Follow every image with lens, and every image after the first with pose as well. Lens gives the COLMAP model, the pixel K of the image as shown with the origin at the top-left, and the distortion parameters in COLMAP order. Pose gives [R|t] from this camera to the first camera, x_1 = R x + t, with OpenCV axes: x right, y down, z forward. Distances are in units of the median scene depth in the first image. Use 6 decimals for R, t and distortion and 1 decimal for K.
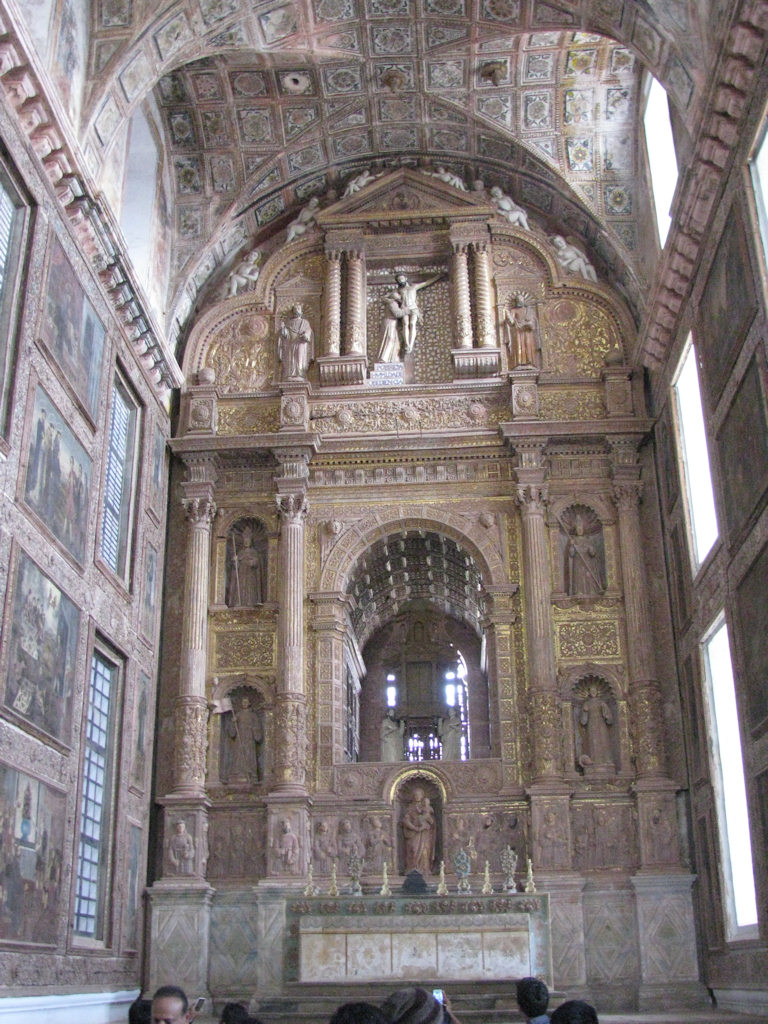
lens RADIAL K [[1181.4, 0, 384.0], [0, 1181.4, 512.0], [0, 0, 1]] dist [-0.191870, 0.241154]
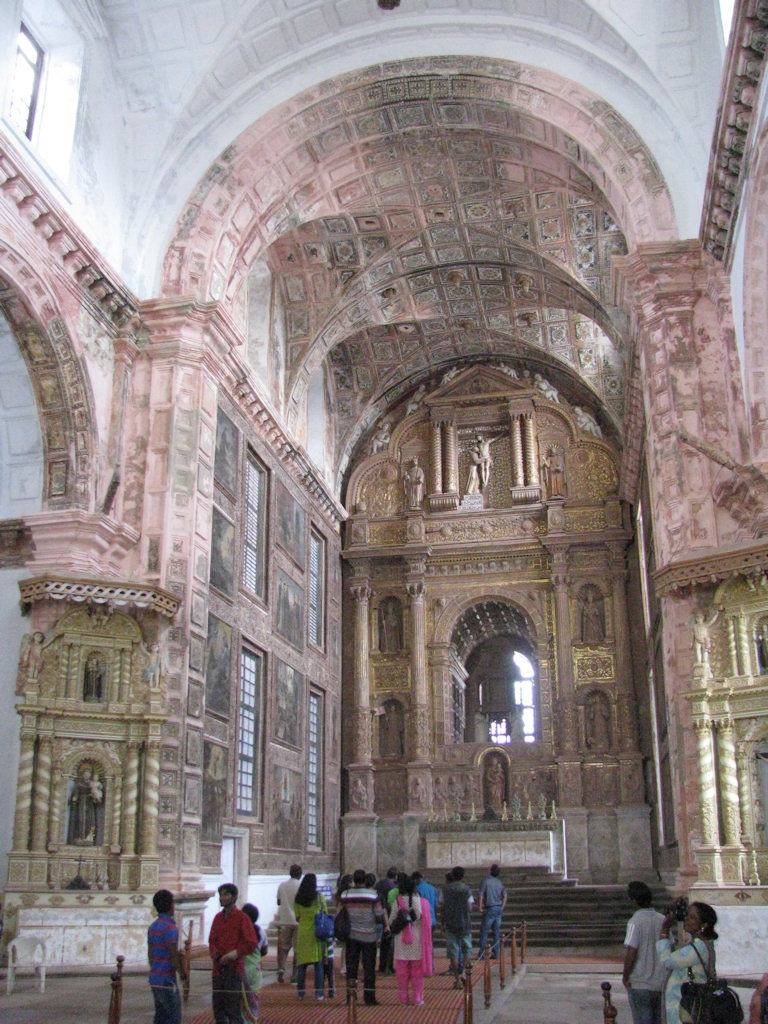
lens RADIAL K [[1072.0, 0, 384.0], [0, 1072.0, 512.0], [0, 0, 1]] dist [-0.176915, 0.021224]
pose [[0.991755, -0.036440, -0.122862, 0.068284], [0.043333, 0.997605, 0.053908, -0.202192], [0.120603, -0.058787, 0.990959, -0.510444]]
